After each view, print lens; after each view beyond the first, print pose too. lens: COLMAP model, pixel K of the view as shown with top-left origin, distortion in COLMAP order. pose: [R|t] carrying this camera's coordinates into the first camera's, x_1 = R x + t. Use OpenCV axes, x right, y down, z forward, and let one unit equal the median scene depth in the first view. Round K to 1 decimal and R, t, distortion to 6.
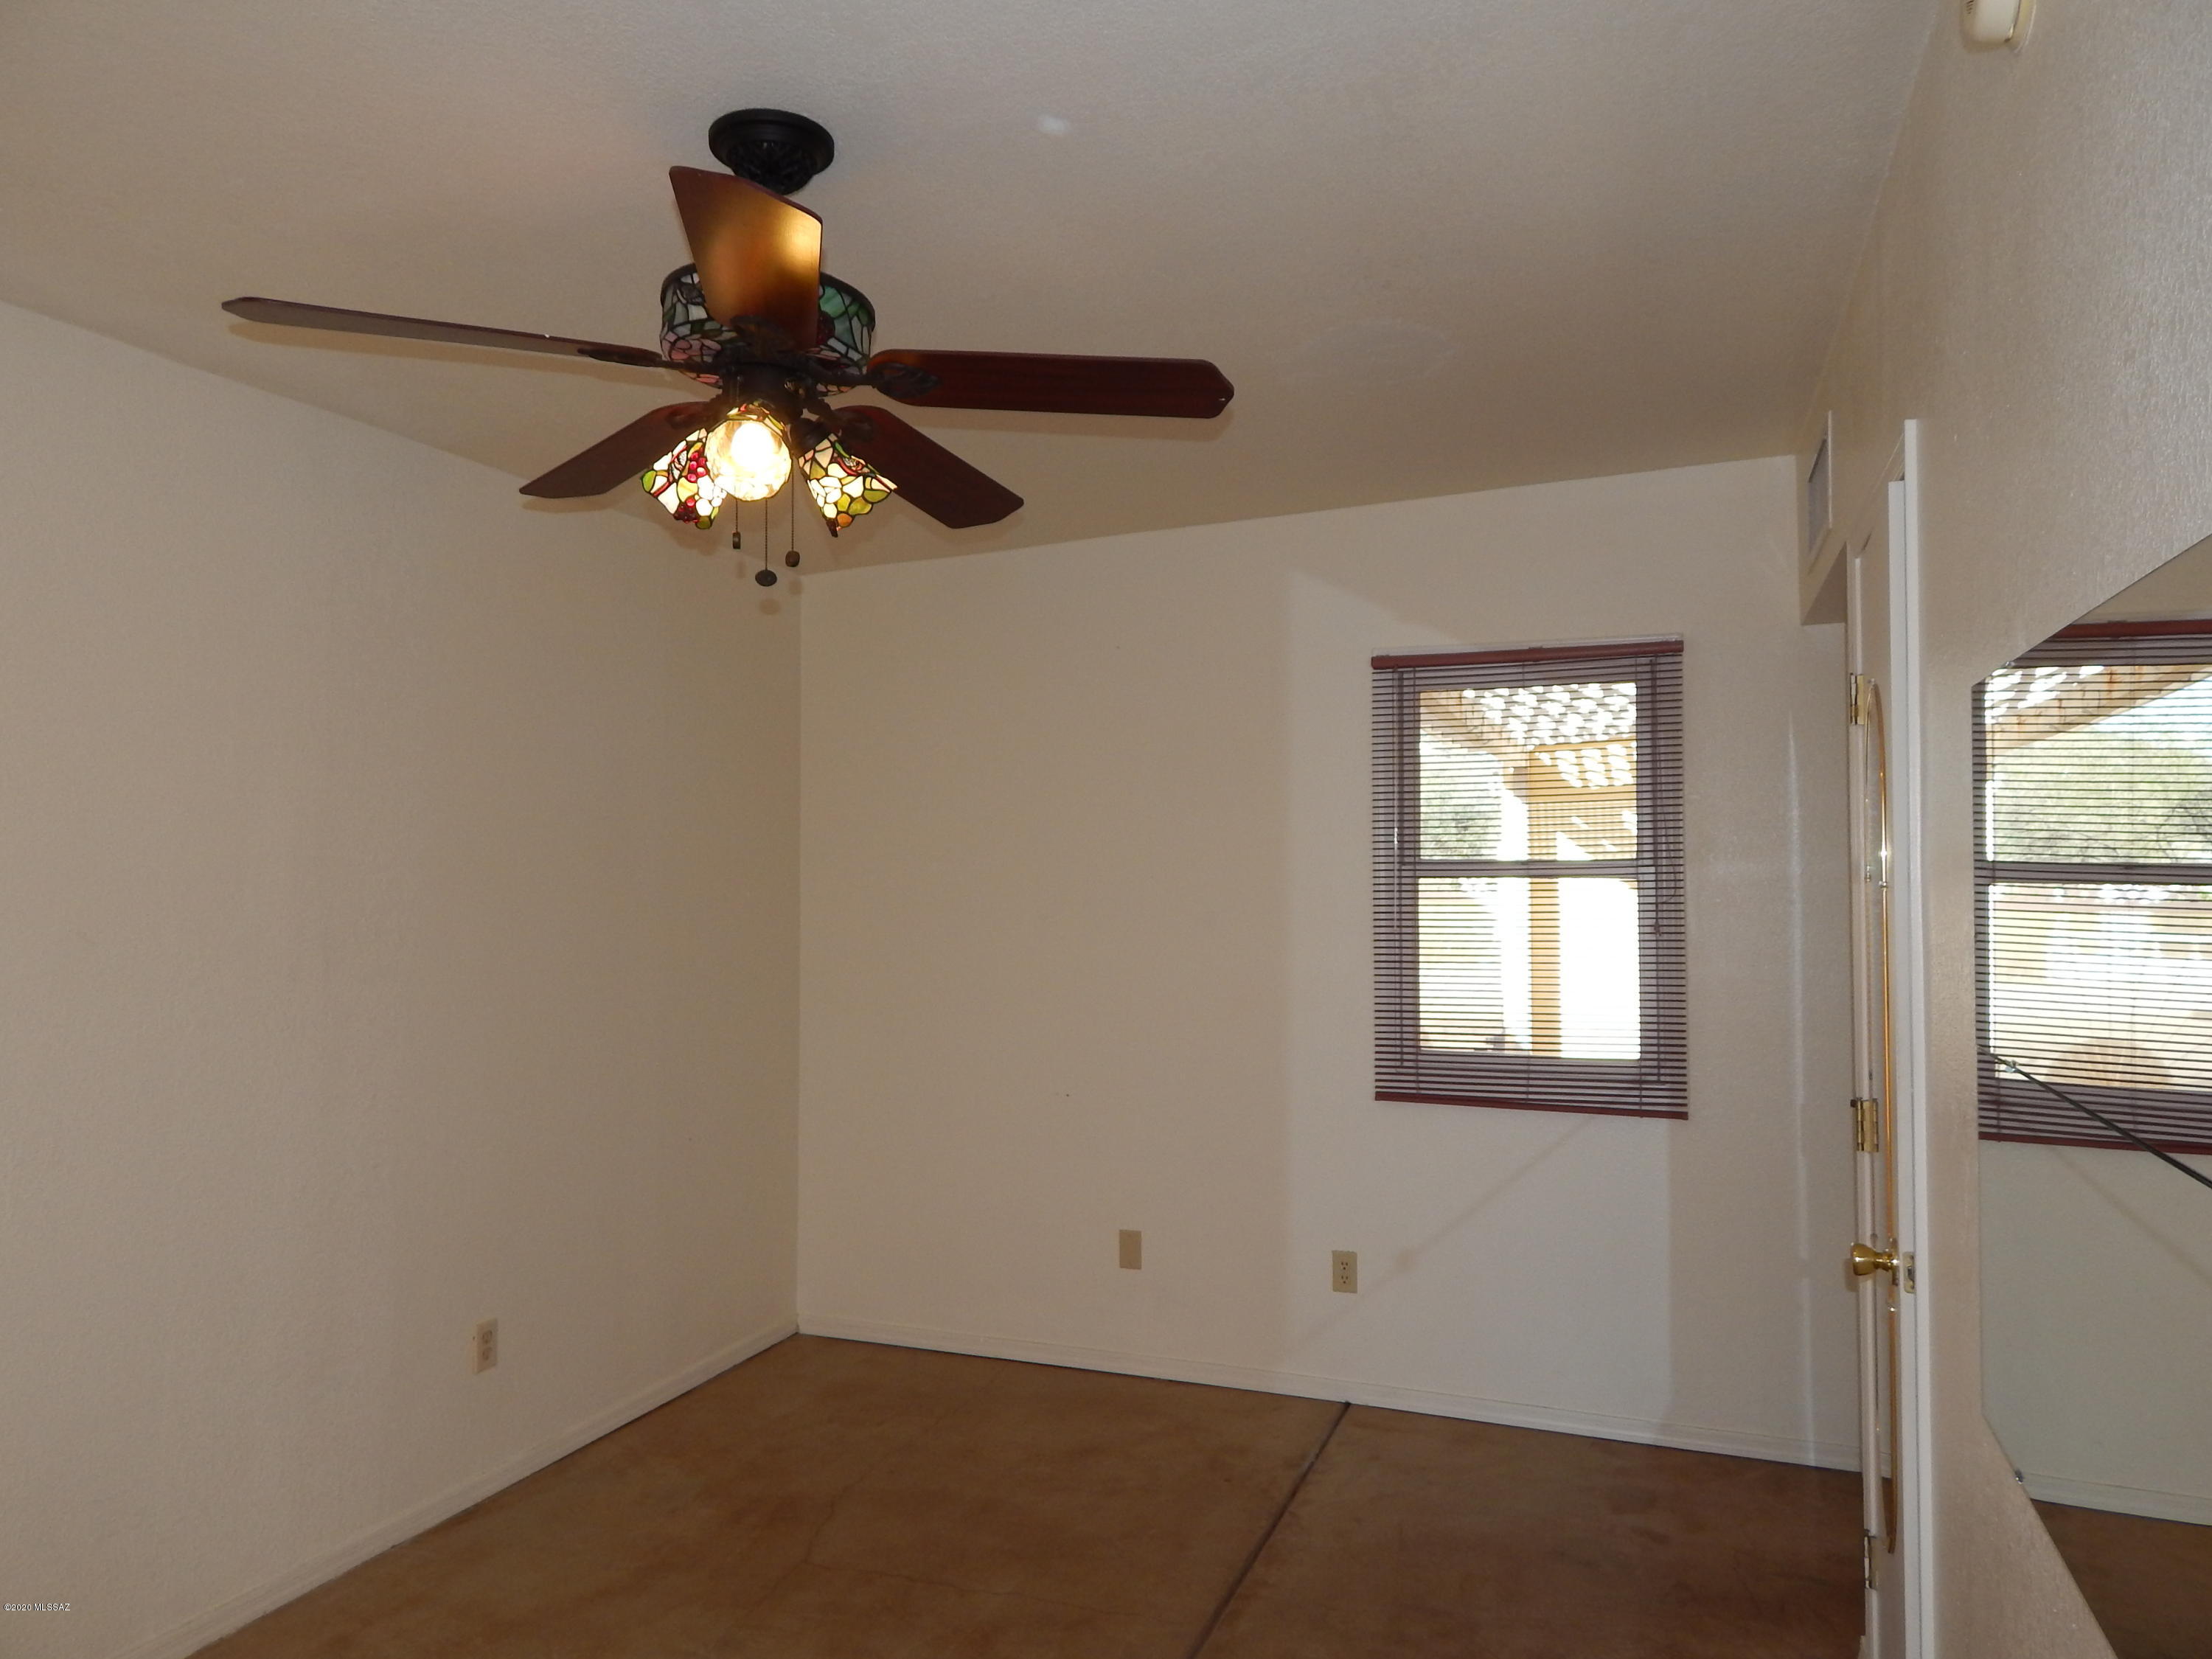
lens RADIAL K [[1476.8, 0, 1111.4], [0, 1476.8, 821.0], [0, 0, 1]] dist [0.029787, -0.000277]
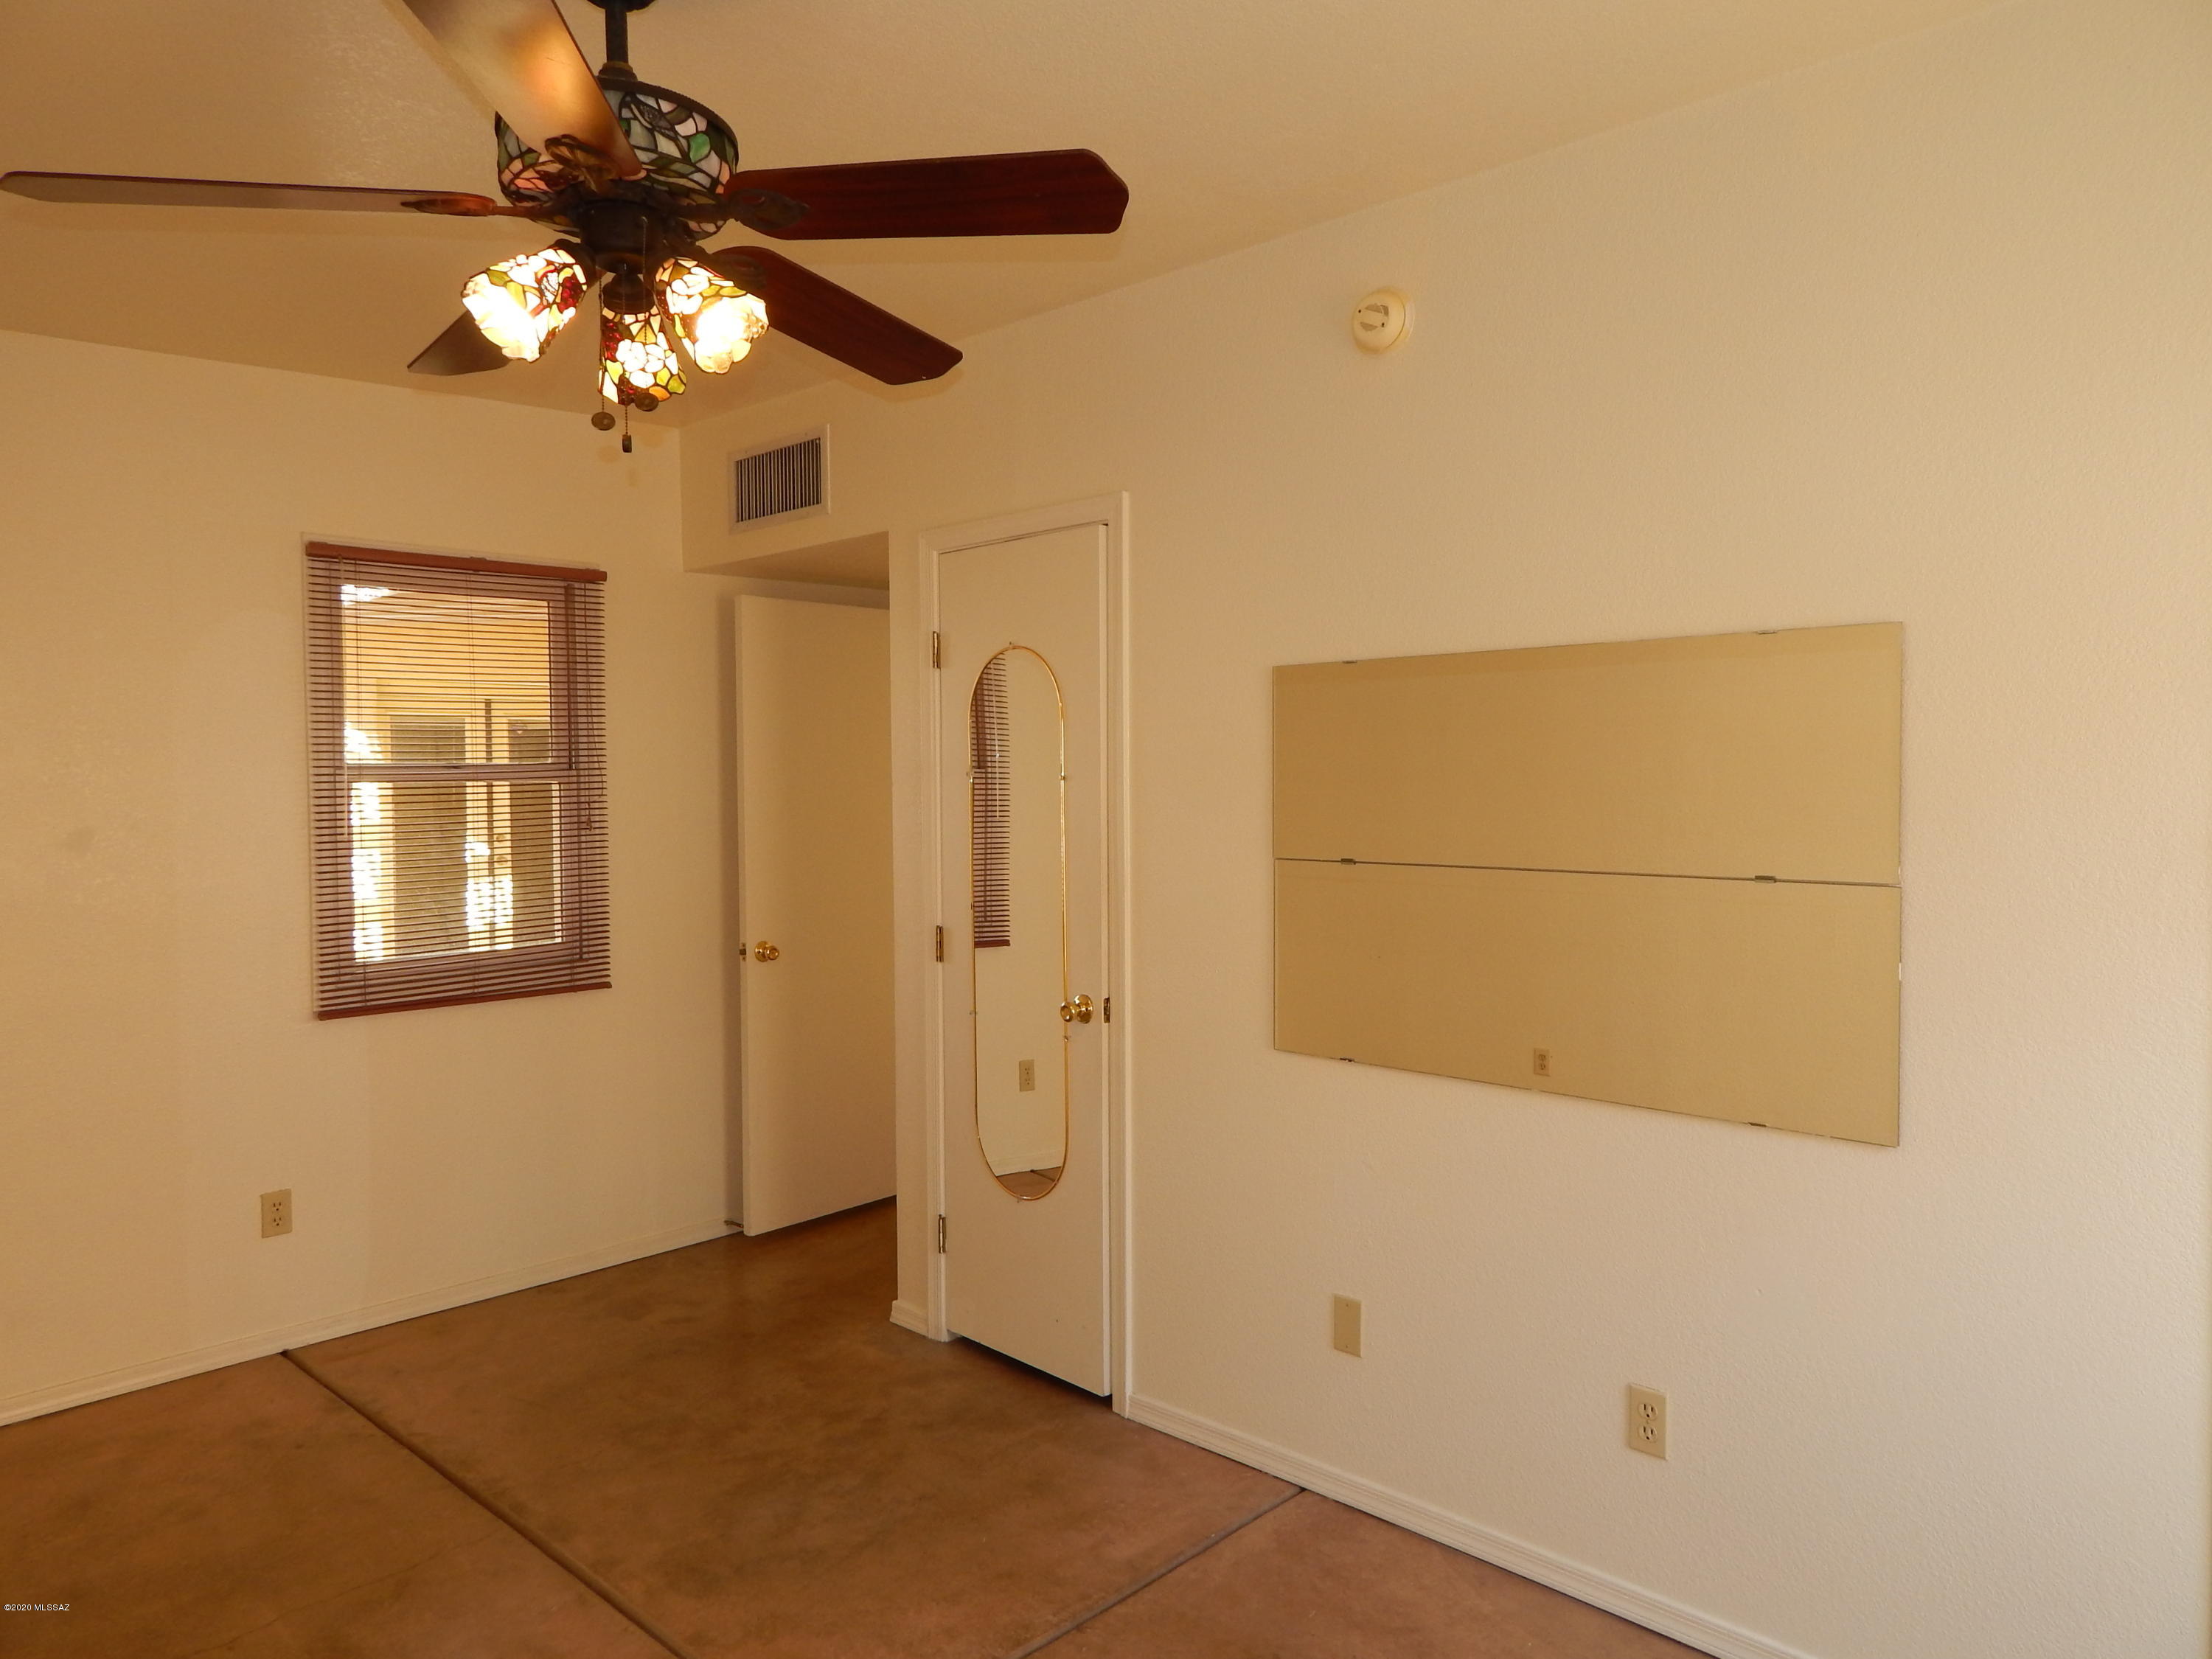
lens RADIAL K [[1470.3, 0, 1109.1], [0, 1470.3, 817.3], [0, 0, 1]] dist [0.009471, -0.004731]
pose [[0.396170, -0.028775, 0.917726, -0.550803], [-0.023948, 0.998845, 0.041657, 0.011596], [-0.917865, -0.038481, 0.395024, 0.210492]]
